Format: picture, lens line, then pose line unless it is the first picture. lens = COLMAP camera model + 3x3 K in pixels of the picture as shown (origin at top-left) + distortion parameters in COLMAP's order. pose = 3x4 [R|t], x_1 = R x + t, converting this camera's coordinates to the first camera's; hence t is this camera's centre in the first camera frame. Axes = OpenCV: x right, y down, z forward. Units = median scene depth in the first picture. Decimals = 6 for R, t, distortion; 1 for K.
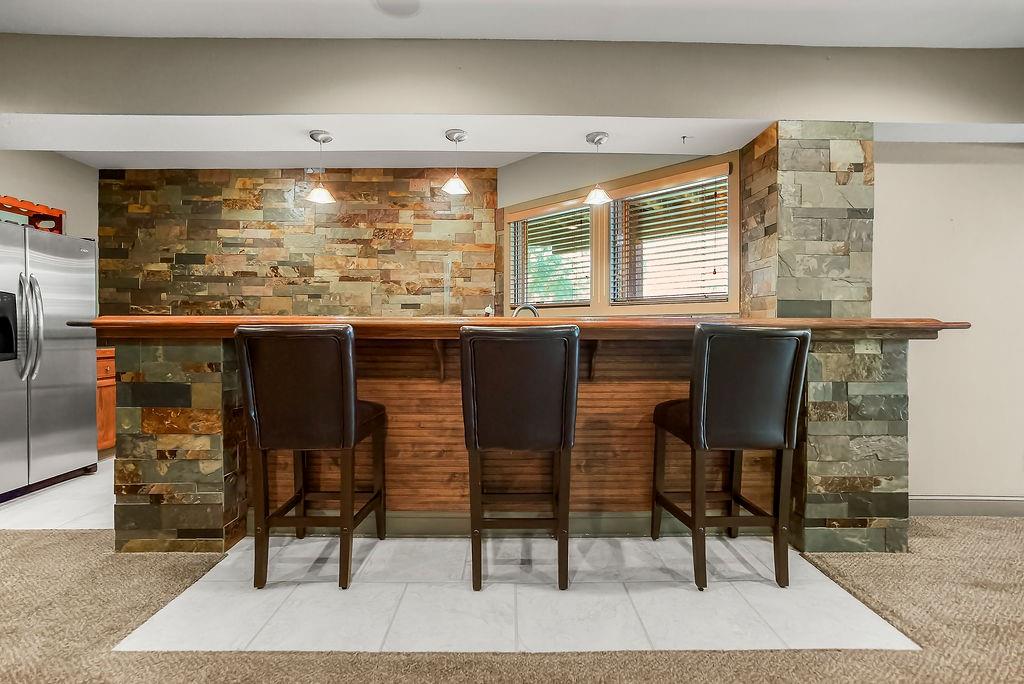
lens RADIAL K [[499.1, 0, 512.2], [0, 499.1, 319.7], [0, 0, 1]] dist [-0.013722, -0.000063]
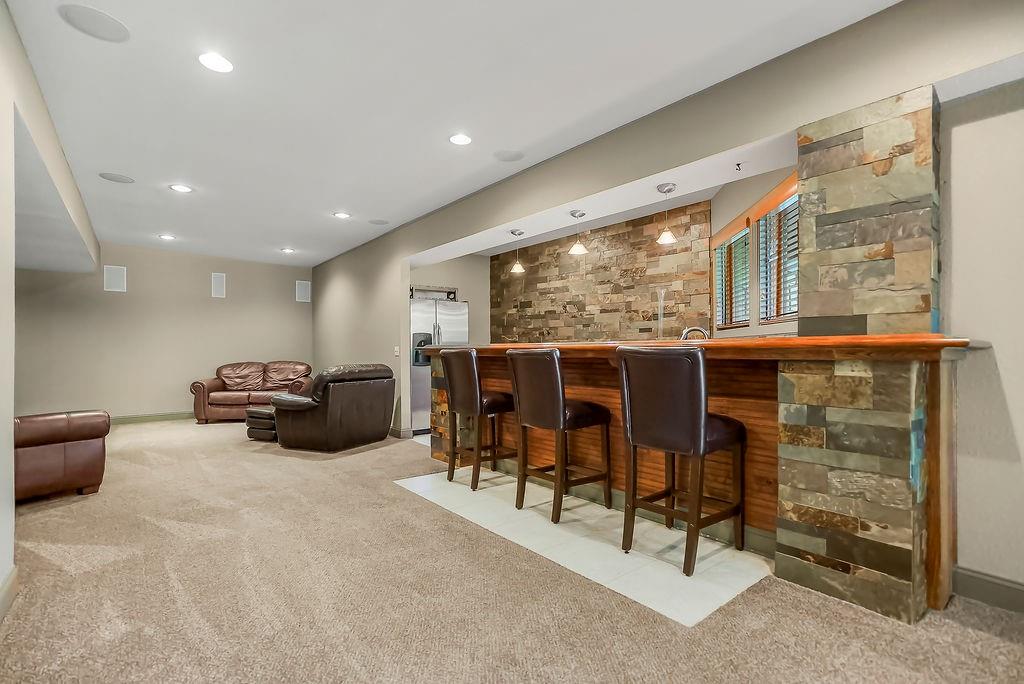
lens RADIAL K [[481.3, 0, 510.6], [0, 481.3, 346.4], [0, 0, 1]] dist [0.000521, 0.000239]
pose [[0.630622, -0.007909, -0.776050, 0.504429], [0.019263, 0.999800, 0.005464, -0.000180], [0.775851, -0.018395, 0.630648, 0.000102]]
